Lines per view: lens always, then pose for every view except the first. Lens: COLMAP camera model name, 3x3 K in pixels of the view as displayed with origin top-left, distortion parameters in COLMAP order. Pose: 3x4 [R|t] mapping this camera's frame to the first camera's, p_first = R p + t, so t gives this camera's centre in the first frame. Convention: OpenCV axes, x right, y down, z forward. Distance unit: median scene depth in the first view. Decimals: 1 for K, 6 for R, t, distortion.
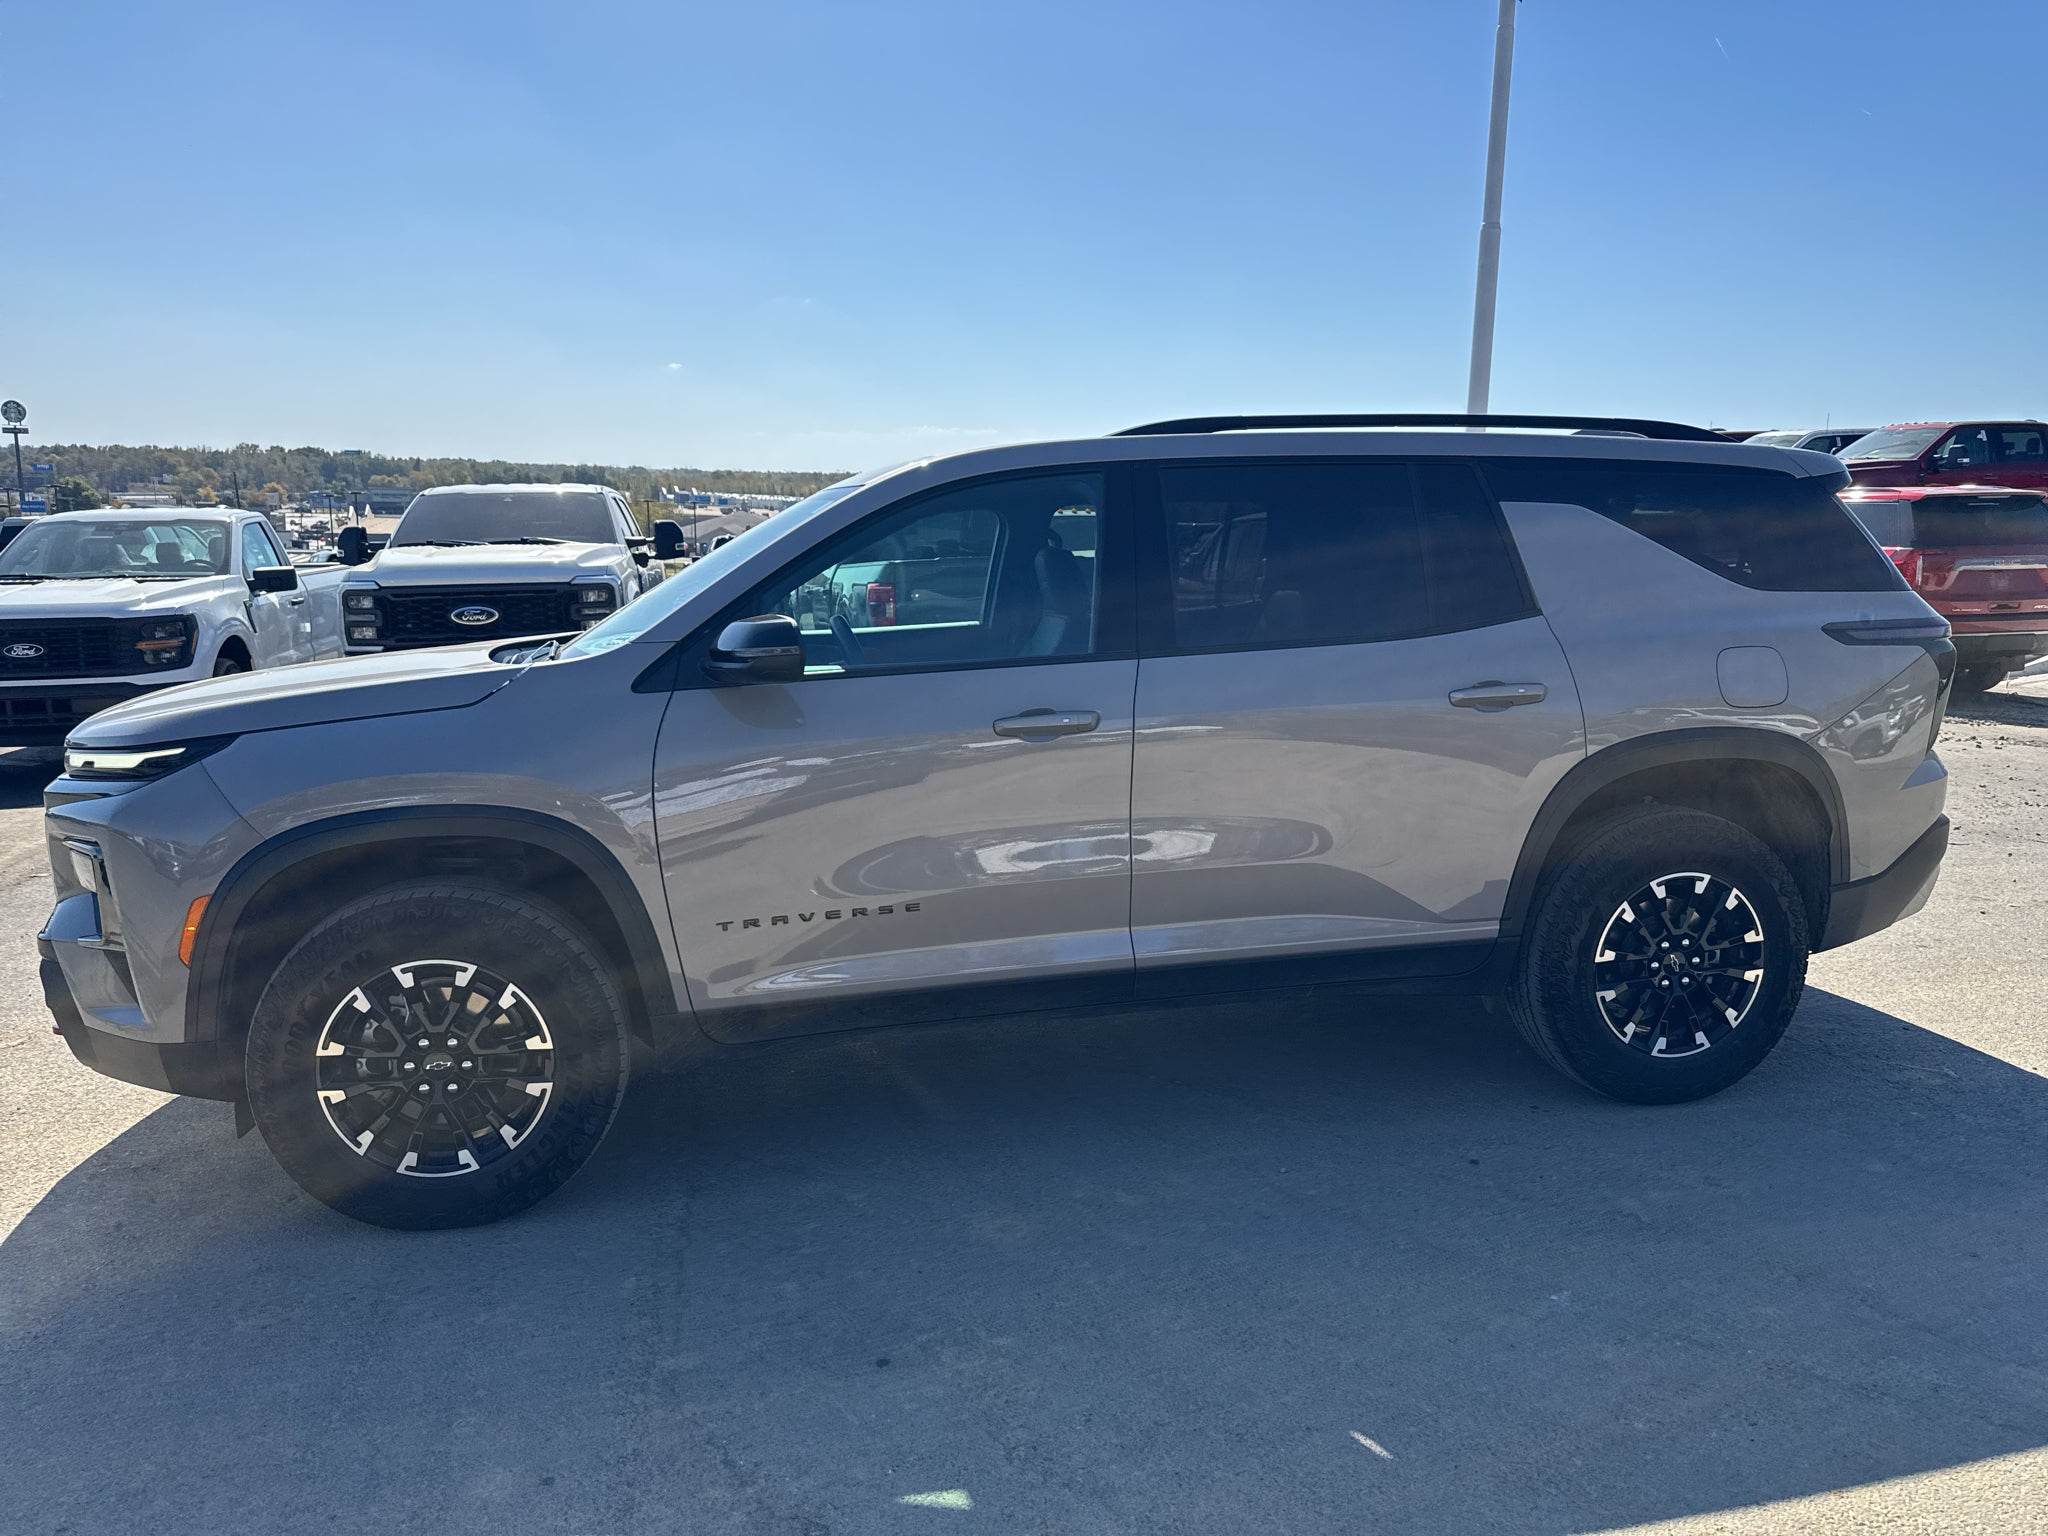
lens RADIAL K [[1501.1, 0, 1024.0], [0, 1501.1, 768.0], [0, 0, 1]] dist [0.027453, -0.071607]
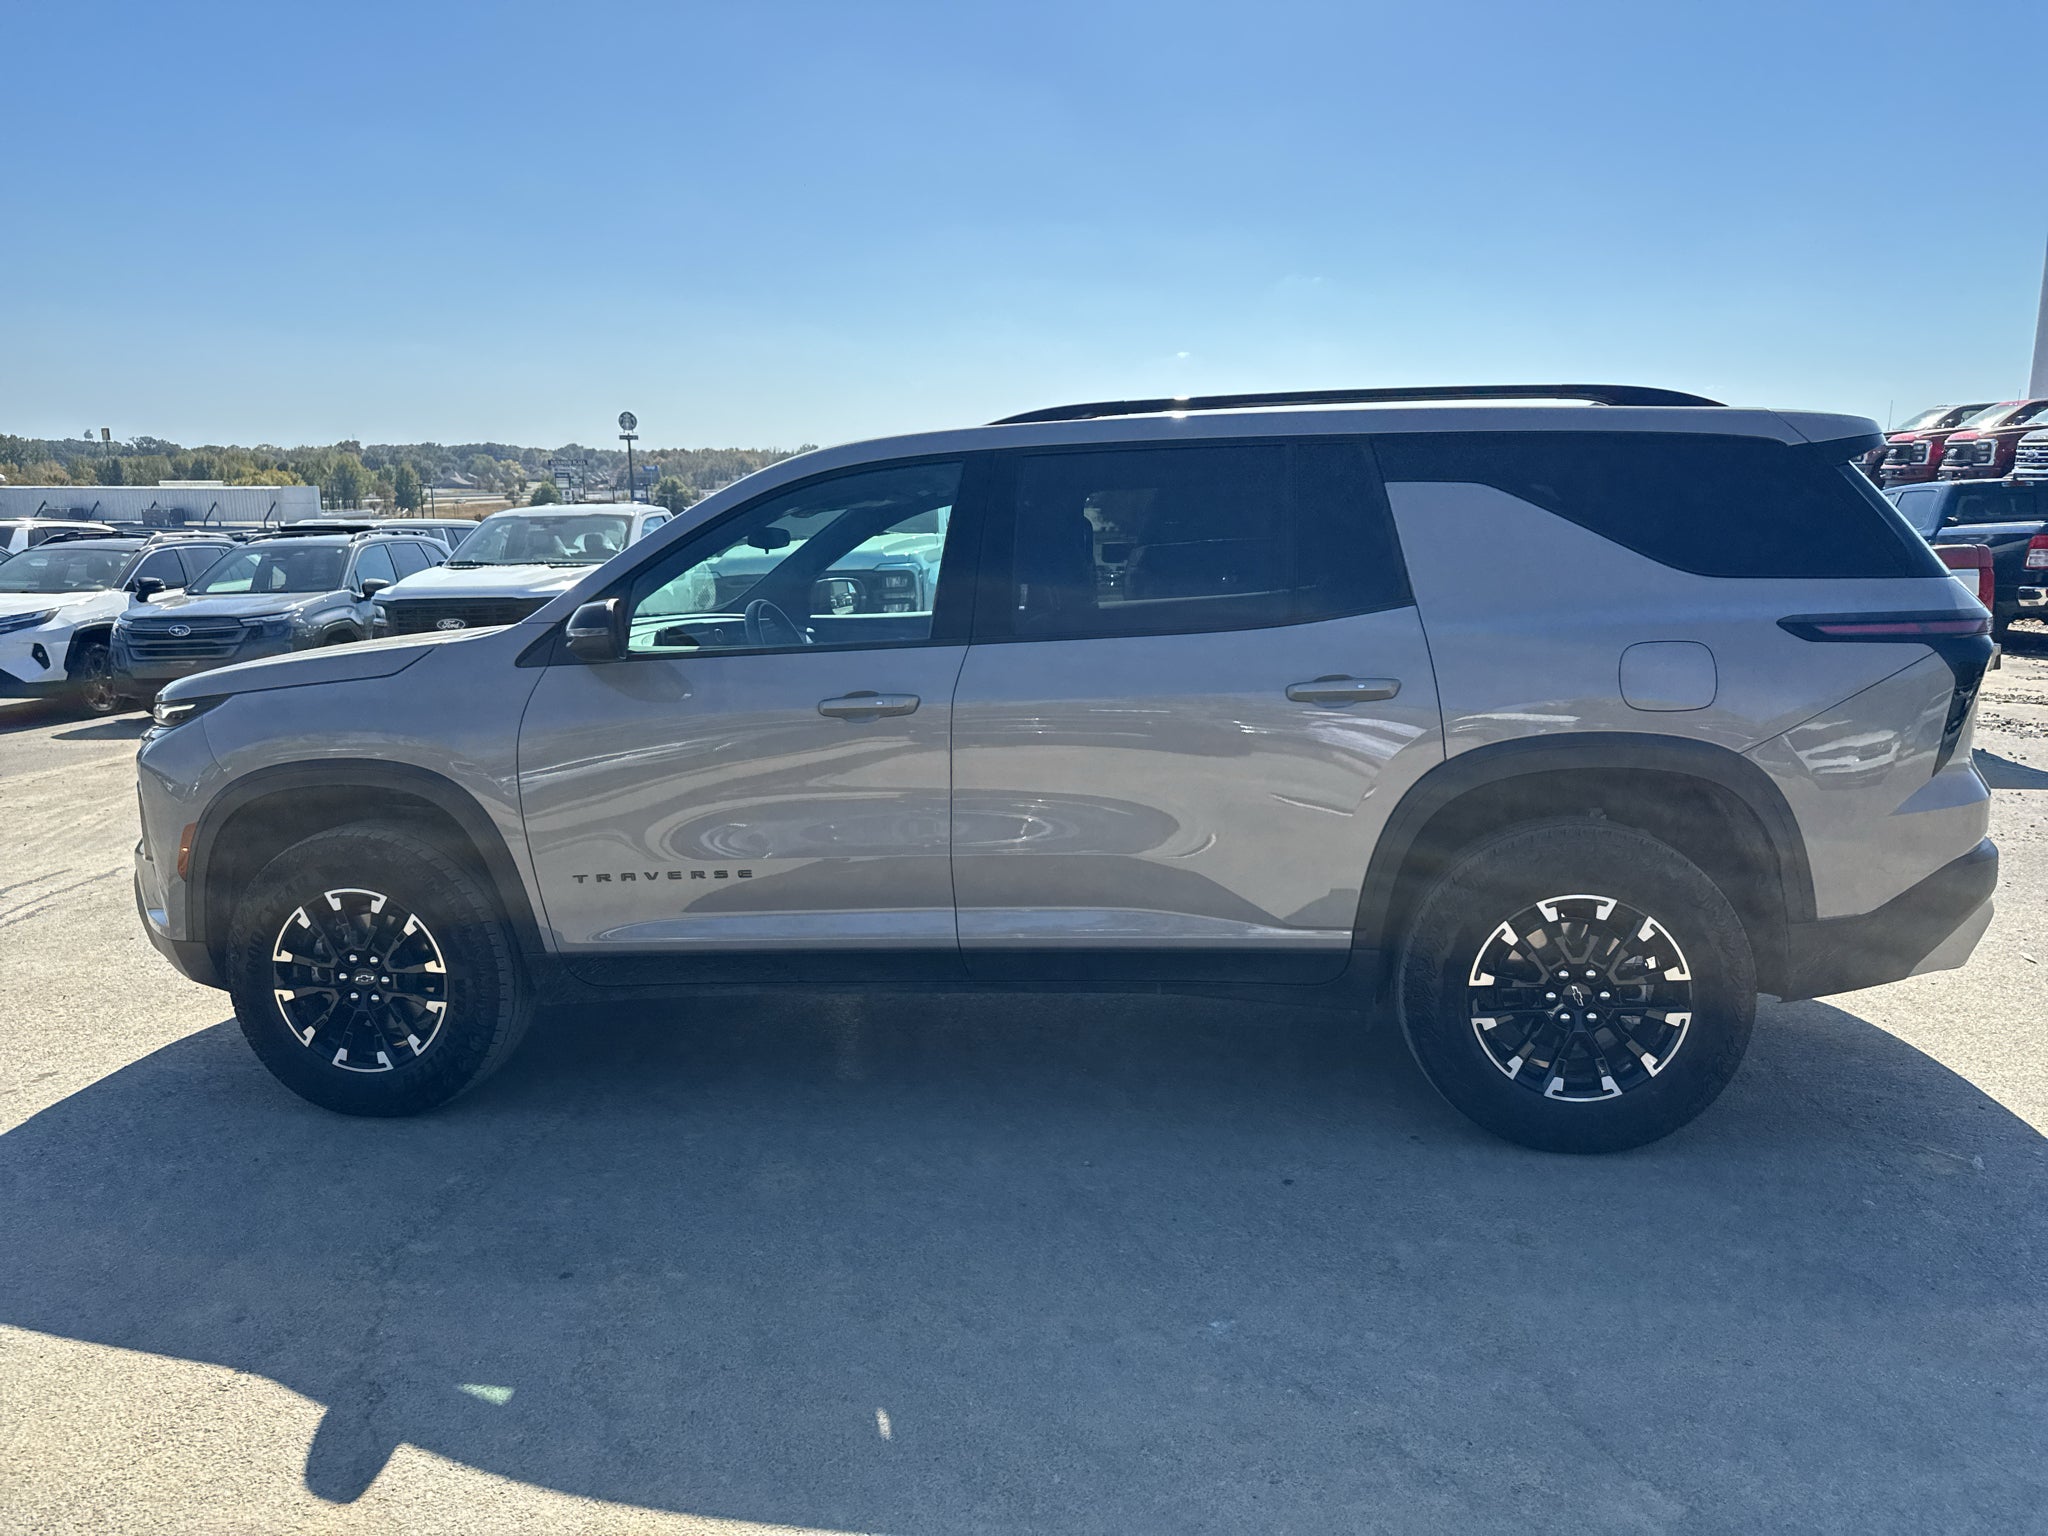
lens RADIAL K [[1490.8, 0, 997.5], [0, 1490.8, 760.7], [0, 0, 1]] dist [0.001469, -0.010755]
pose [[0.940711, 0.041490, -0.336663, 0.415220], [-0.039356, 0.999139, 0.013161, -0.008189], [0.336919, 0.000869, 0.941533, 0.053177]]
